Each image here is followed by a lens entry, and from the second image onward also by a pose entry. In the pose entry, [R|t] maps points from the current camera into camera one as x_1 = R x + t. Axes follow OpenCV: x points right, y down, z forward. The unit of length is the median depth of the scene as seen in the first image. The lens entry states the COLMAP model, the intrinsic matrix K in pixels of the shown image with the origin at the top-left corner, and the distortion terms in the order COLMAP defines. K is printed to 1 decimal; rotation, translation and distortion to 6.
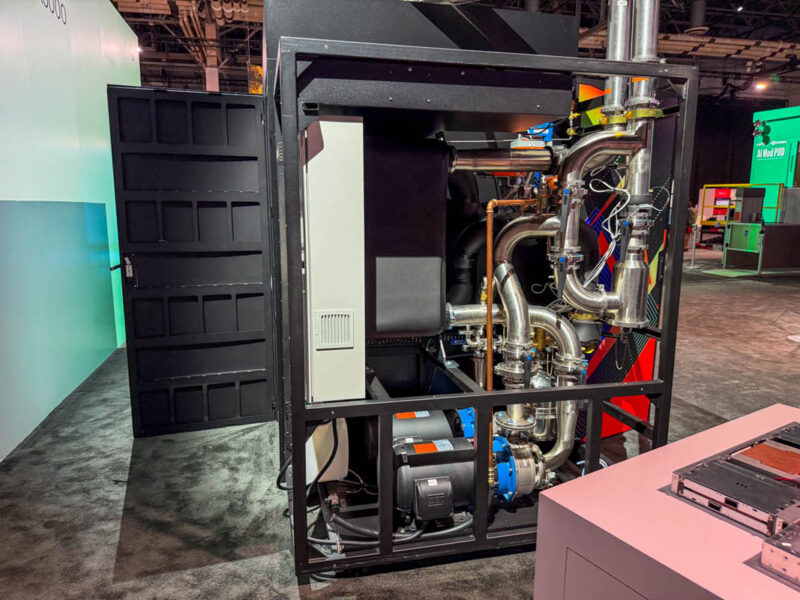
lens RADIAL K [[566.2, 0, 400.0], [0, 566.2, 300.0], [0, 0, 1]] dist [-0.001482, -0.001961]
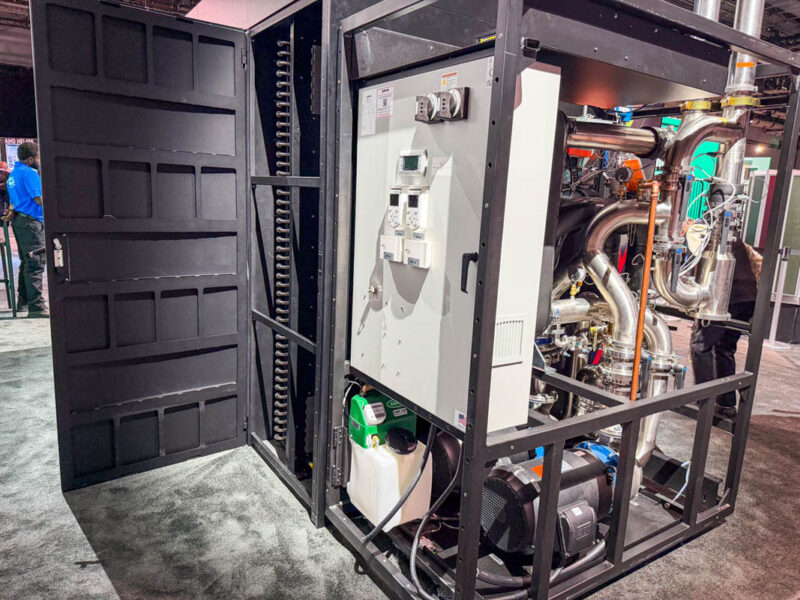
lens RADIAL K [[564.9, 0, 400.0], [0, 564.9, 300.0], [0, 0, 1]] dist [-0.013733, 0.002152]
pose [[0.937472, -0.022015, 0.347363, -0.340795], [0.010239, 0.999310, 0.035701, -0.021177], [-0.347909, -0.029912, 0.937051, 0.213510]]
